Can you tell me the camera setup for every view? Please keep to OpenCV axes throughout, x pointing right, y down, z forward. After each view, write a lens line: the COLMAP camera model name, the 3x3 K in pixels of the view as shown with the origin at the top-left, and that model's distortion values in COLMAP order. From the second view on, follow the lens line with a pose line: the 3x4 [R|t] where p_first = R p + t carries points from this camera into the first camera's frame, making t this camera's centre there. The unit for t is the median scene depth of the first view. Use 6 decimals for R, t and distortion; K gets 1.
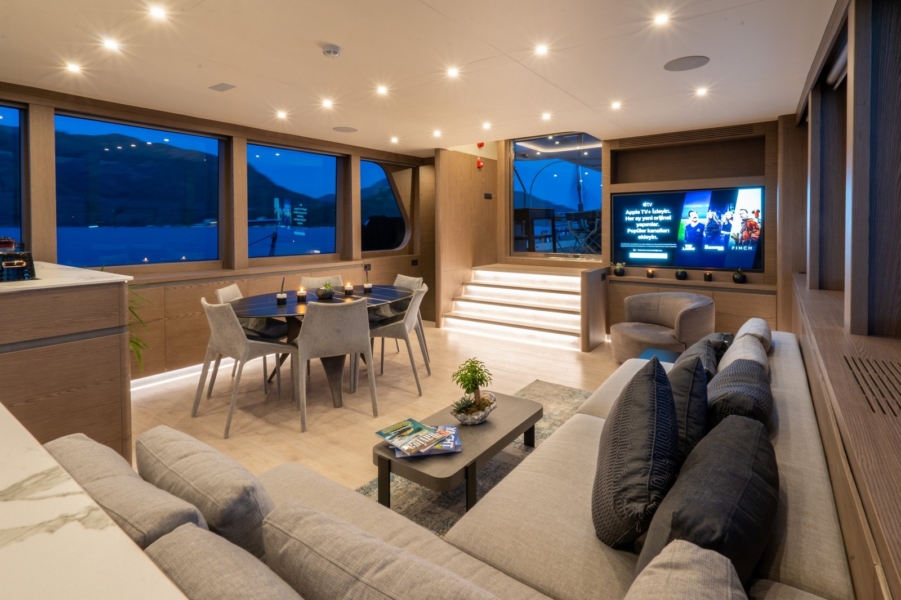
lens RADIAL K [[454.1, 0, 450.2], [0, 454.1, 233.7], [0, 0, 1]] dist [0.001951, 0.000046]
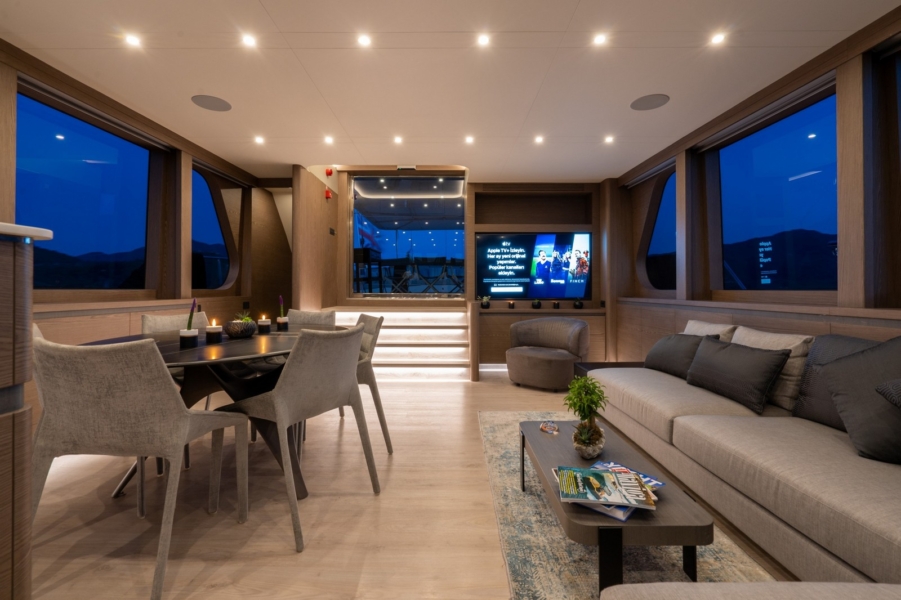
lens RADIAL K [[411.7, 0, 442.6], [0, 411.7, 284.5], [0, 0, 1]] dist [-0.000798, 0.000954]
pose [[0.810725, 0.012471, 0.585295, -0.296575], [0.005336, 0.999574, -0.028689, 0.065923], [-0.585403, 0.026382, 0.810313, 0.275069]]
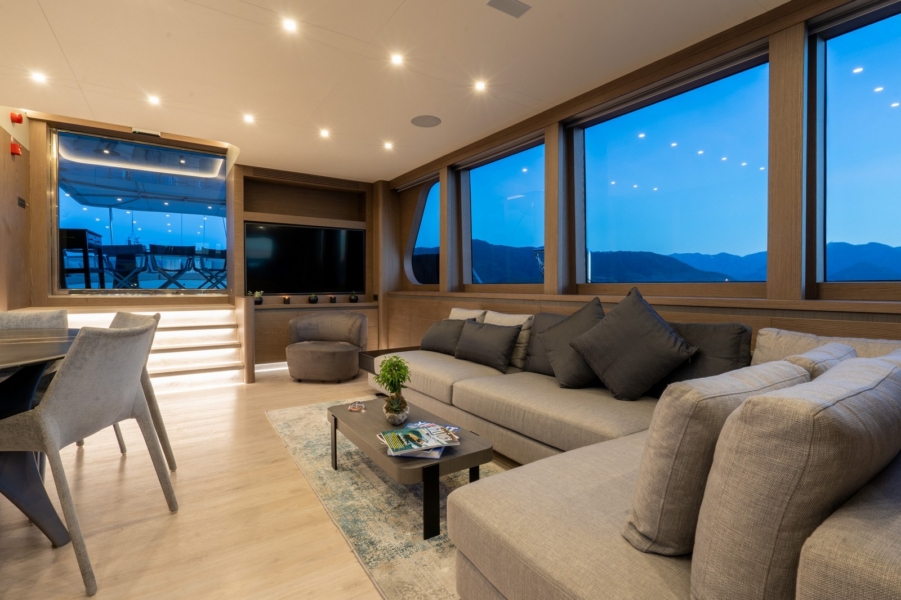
lens RADIAL K [[428.3, 0, 447.1], [0, 428.3, 292.2], [0, 0, 1]] dist [-0.000529, 0.000322]
pose [[0.353947, -0.008150, 0.935230, -0.372367], [0.014907, 0.999884, 0.003072, 0.071803], [-0.935147, 0.012854, 0.354027, 0.291296]]
